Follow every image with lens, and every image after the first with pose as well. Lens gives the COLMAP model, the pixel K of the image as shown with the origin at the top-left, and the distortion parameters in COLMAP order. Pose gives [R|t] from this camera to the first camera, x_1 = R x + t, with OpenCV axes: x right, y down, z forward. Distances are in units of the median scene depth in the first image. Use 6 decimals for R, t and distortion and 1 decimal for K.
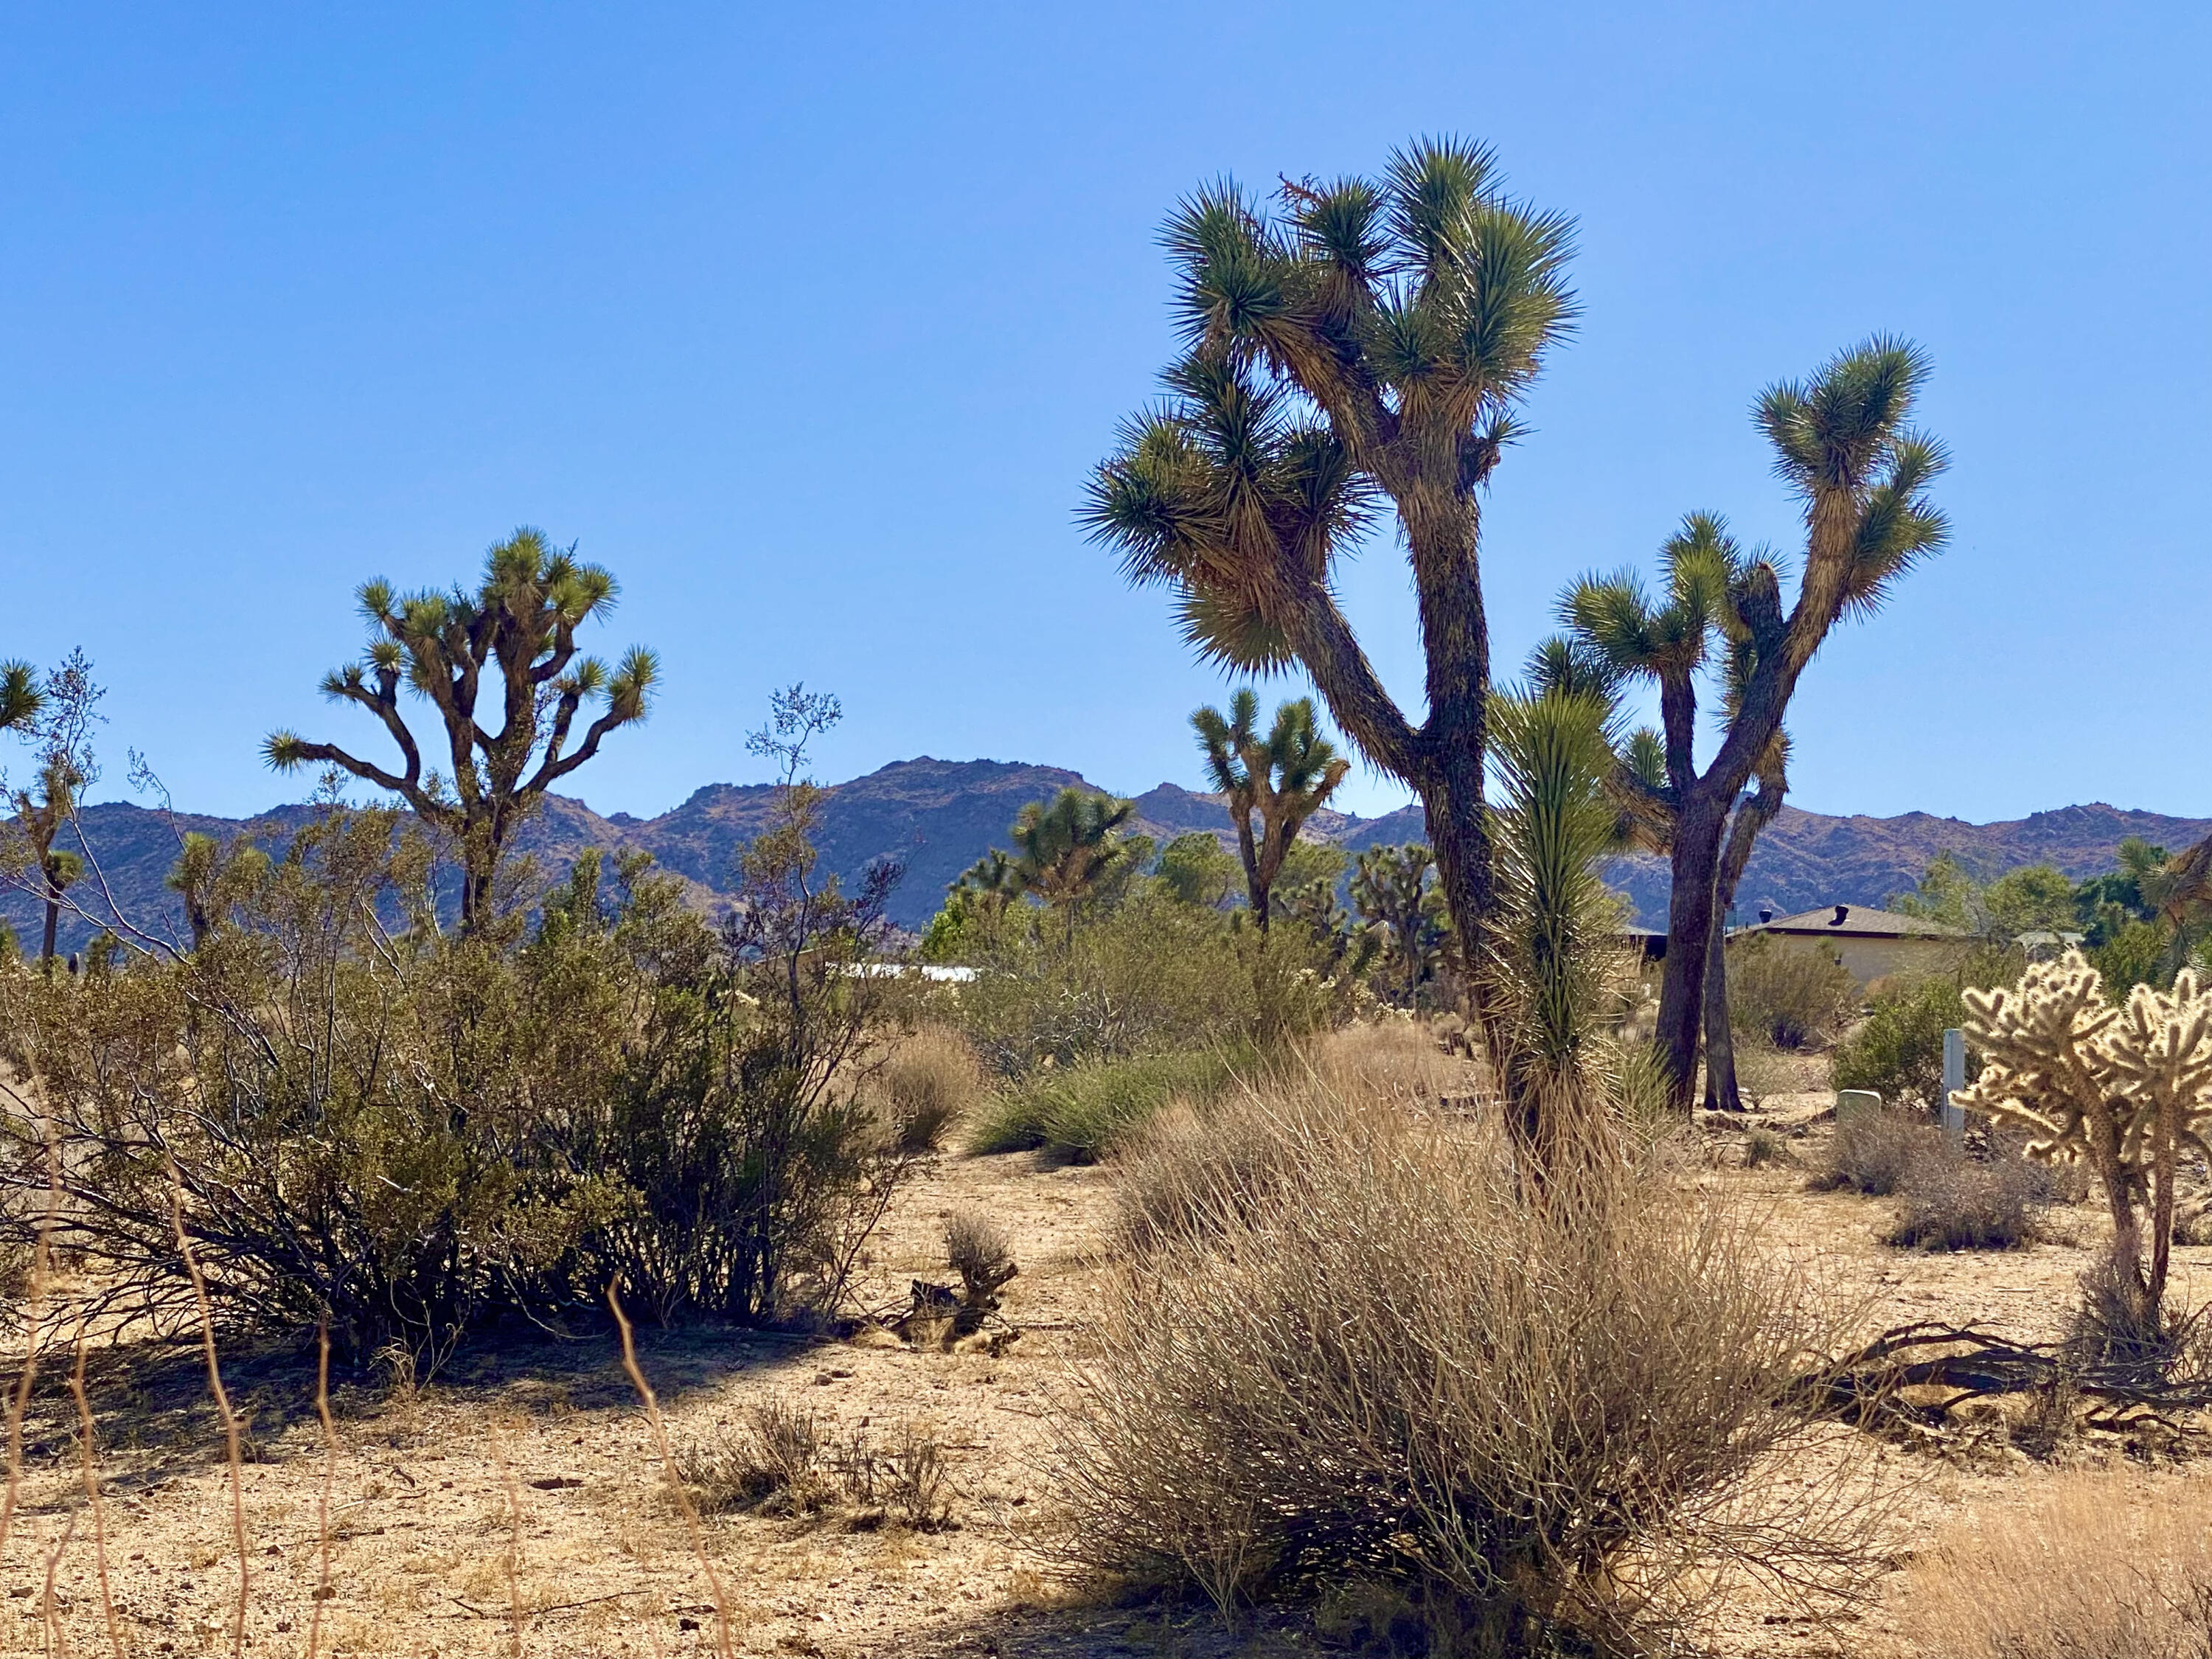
lens RADIAL K [[4216.3, 0, 1107.5], [0, 4216.3, 823.7], [0, 0, 1]] dist [0.159763, 0.000000]
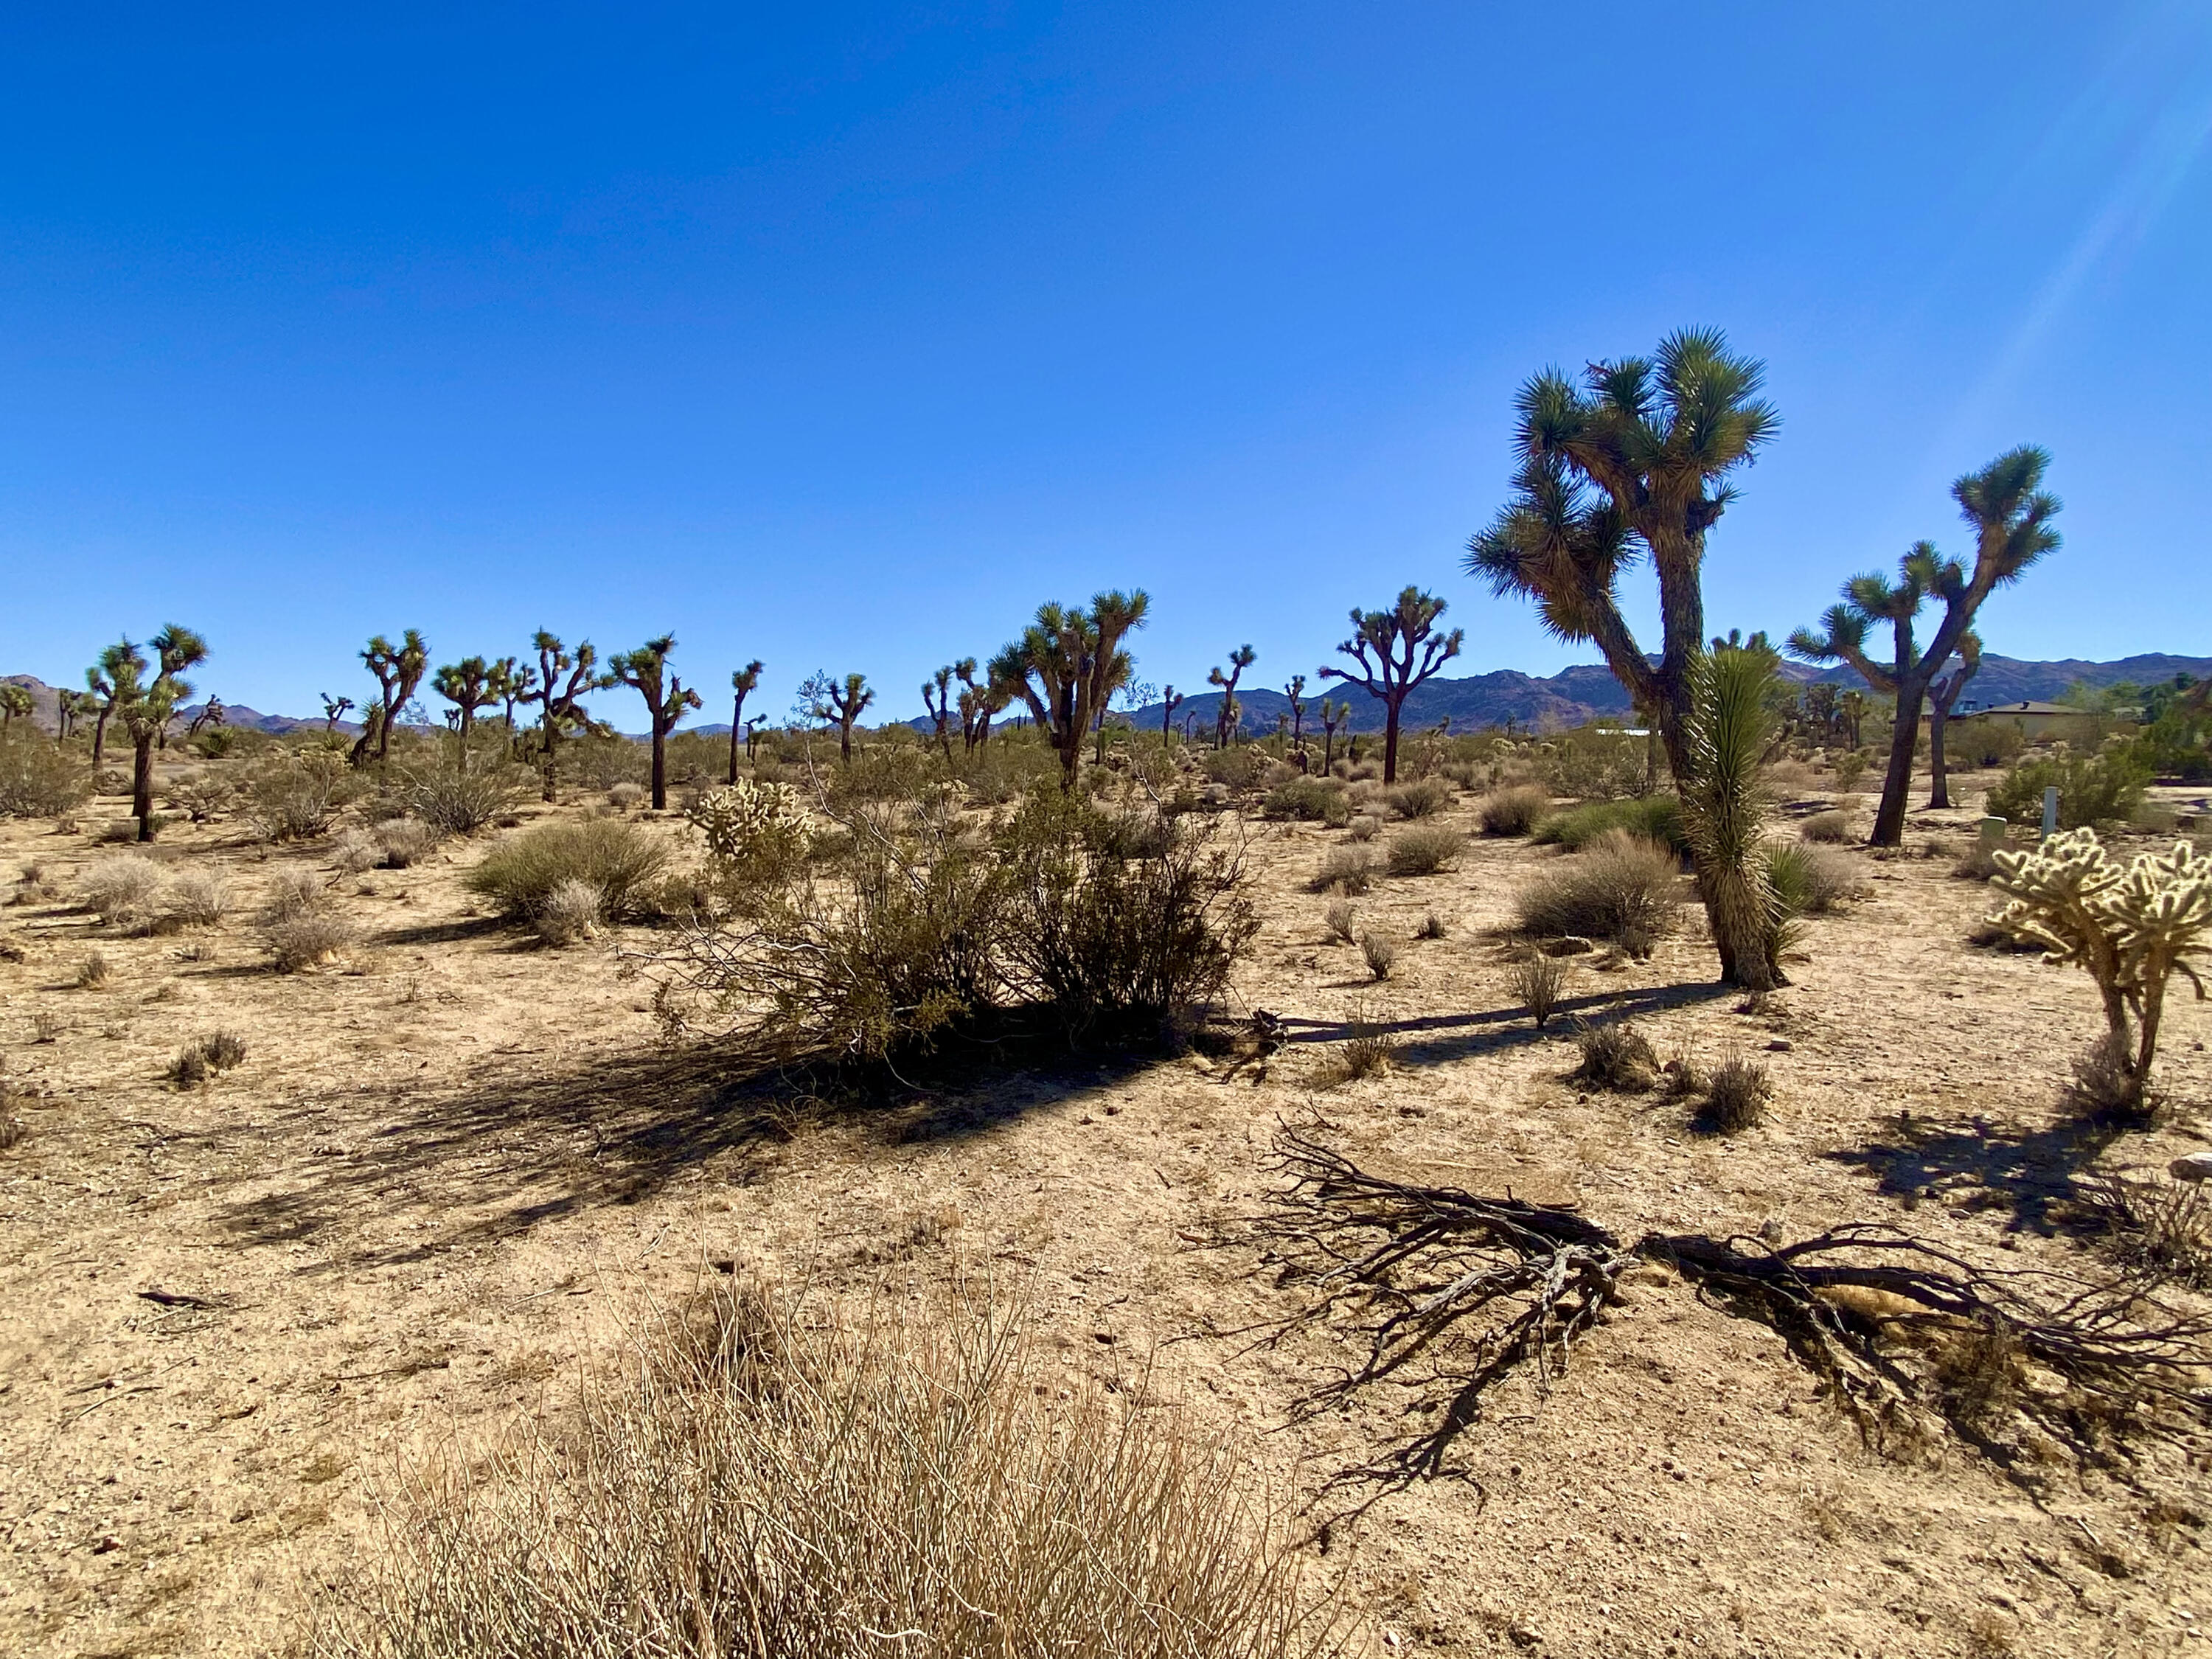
lens RADIAL K [[1329.5, 0, 1068.2], [0, 1329.5, 849.7], [0, 0, 1]] dist [0.012764, -0.016193]
pose [[0.899034, 0.020996, -0.437376, 0.053696], [0.032558, 0.992880, 0.114586, -0.010830], [0.436668, -0.117257, 0.891949, 0.210293]]
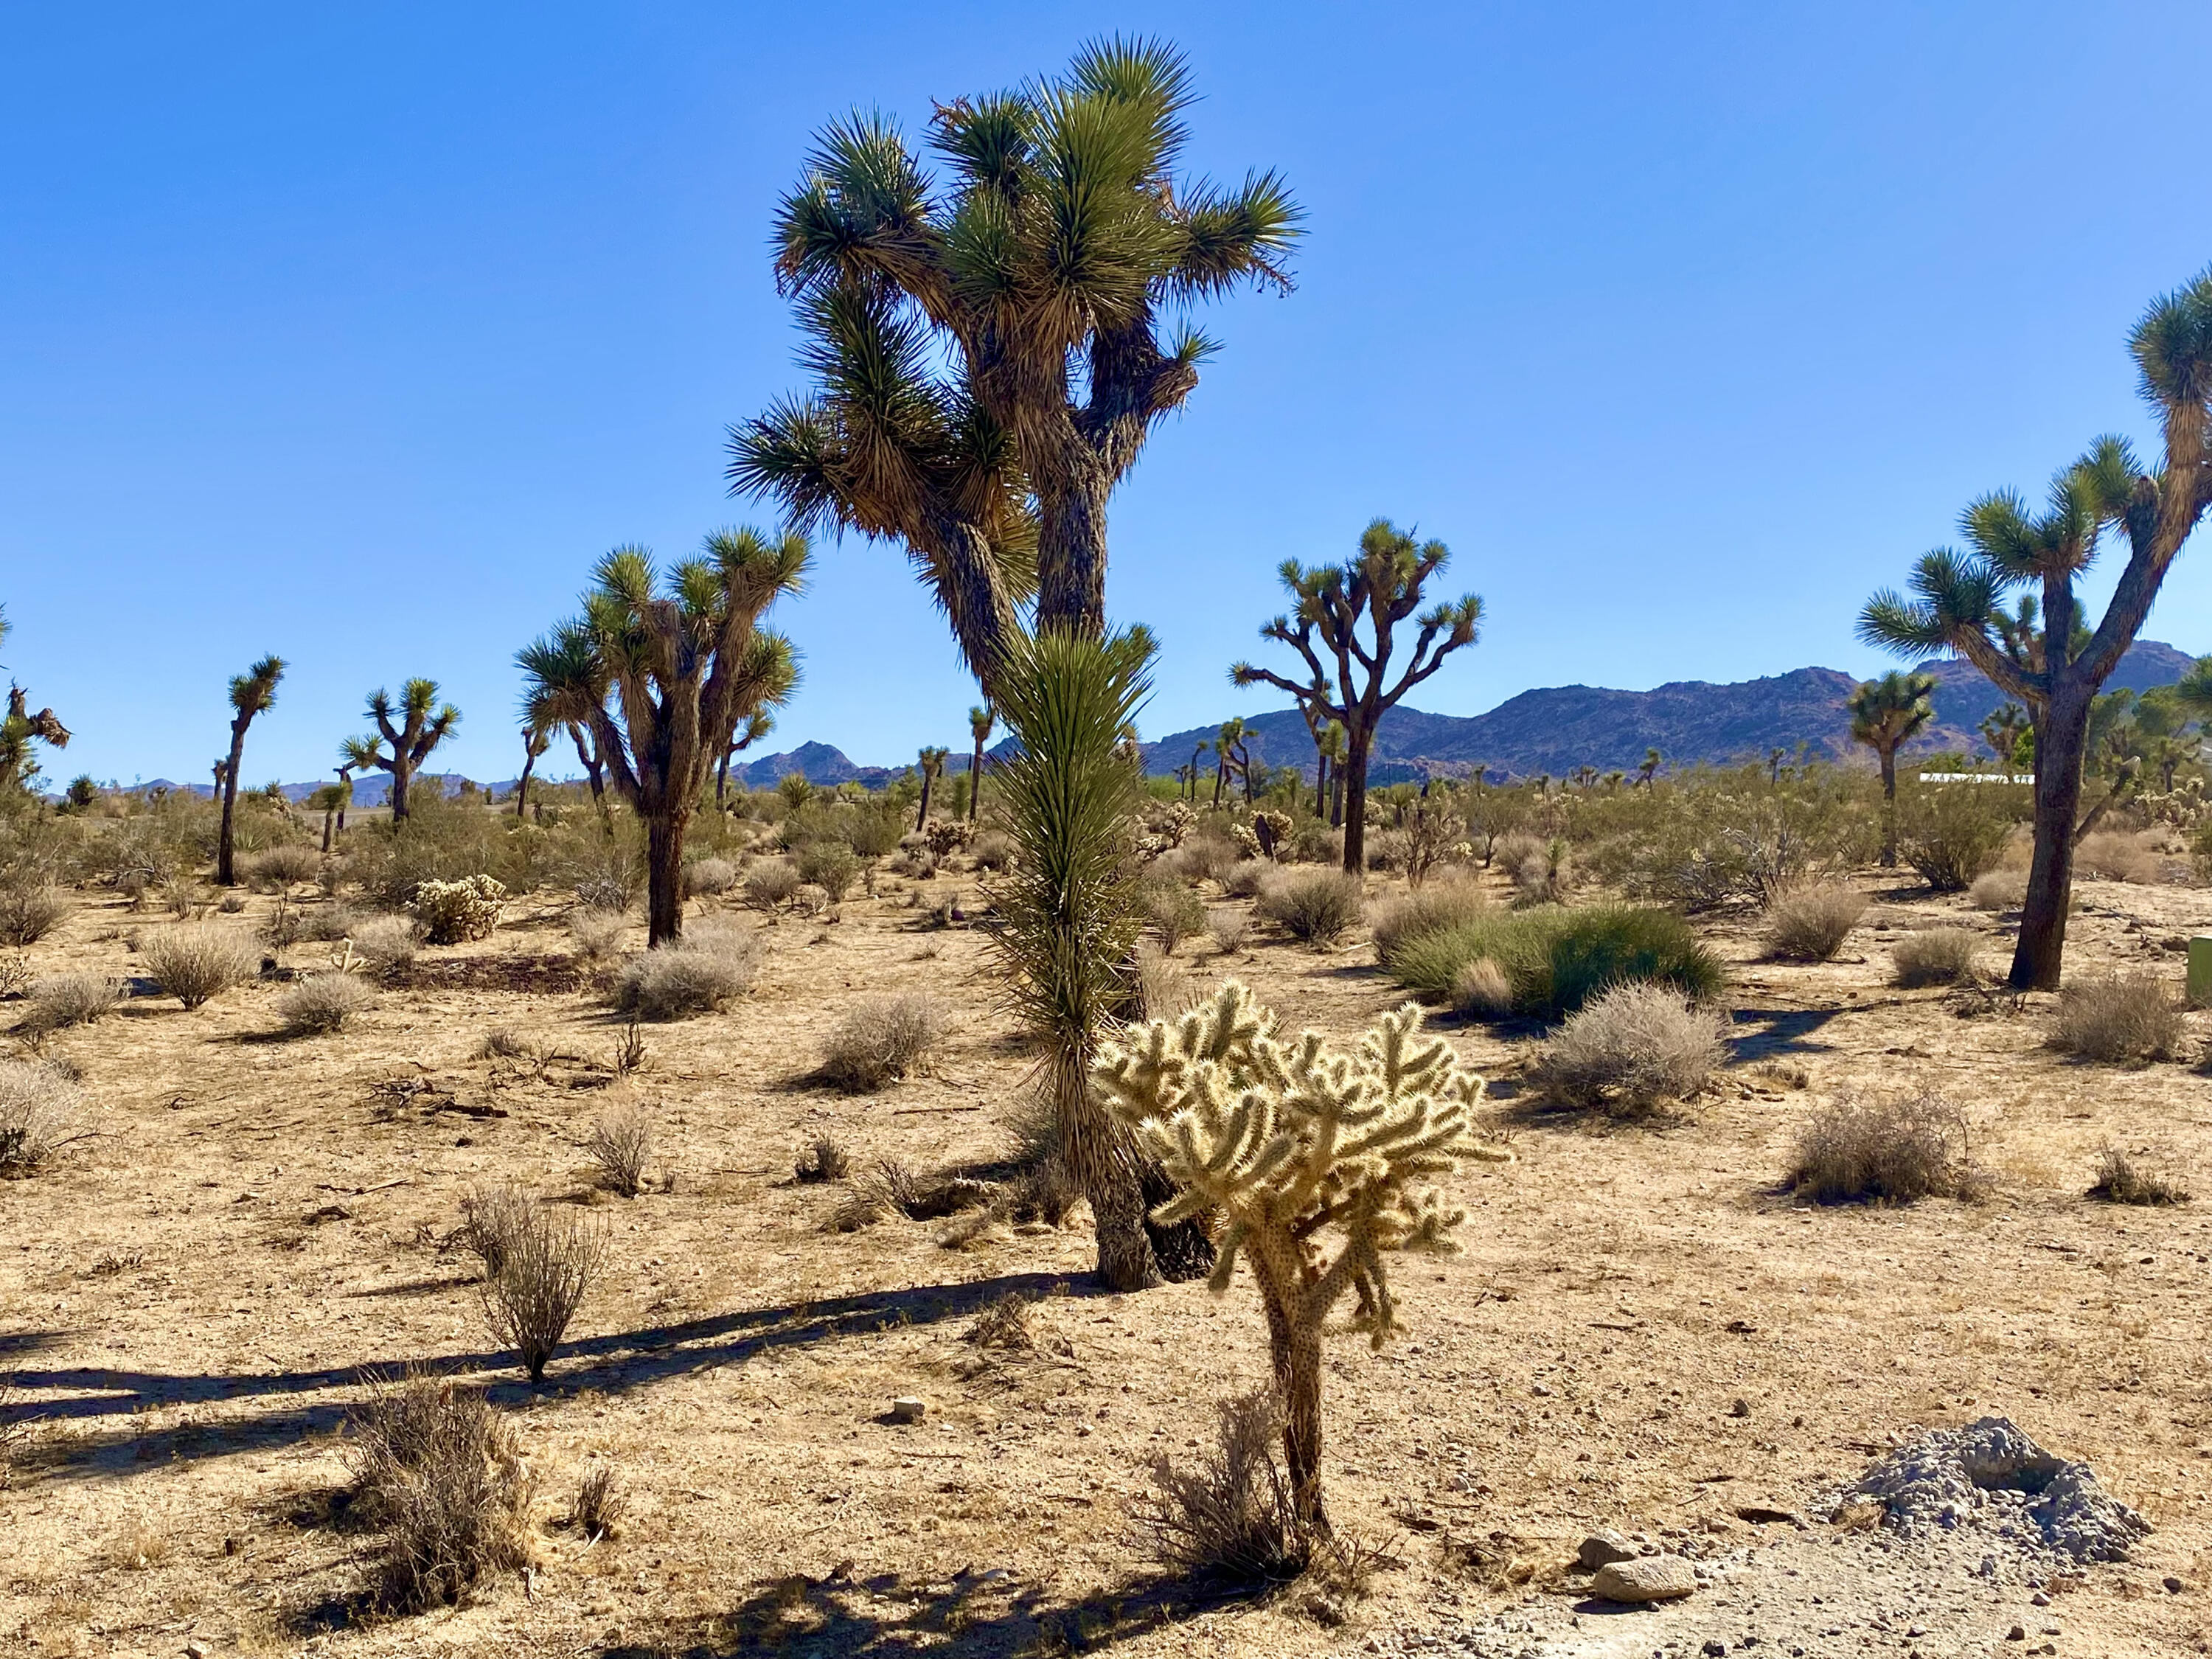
lens RADIAL K [[2382.1, 0, 1113.3], [0, 2382.1, 816.6], [0, 0, 1]] dist [0.016079, 0.000000]
pose [[0.911435, -0.016545, -0.411112, 0.168986], [0.037456, 0.998379, 0.042862, -0.006994], [0.409736, -0.054464, 0.910577, 0.289396]]
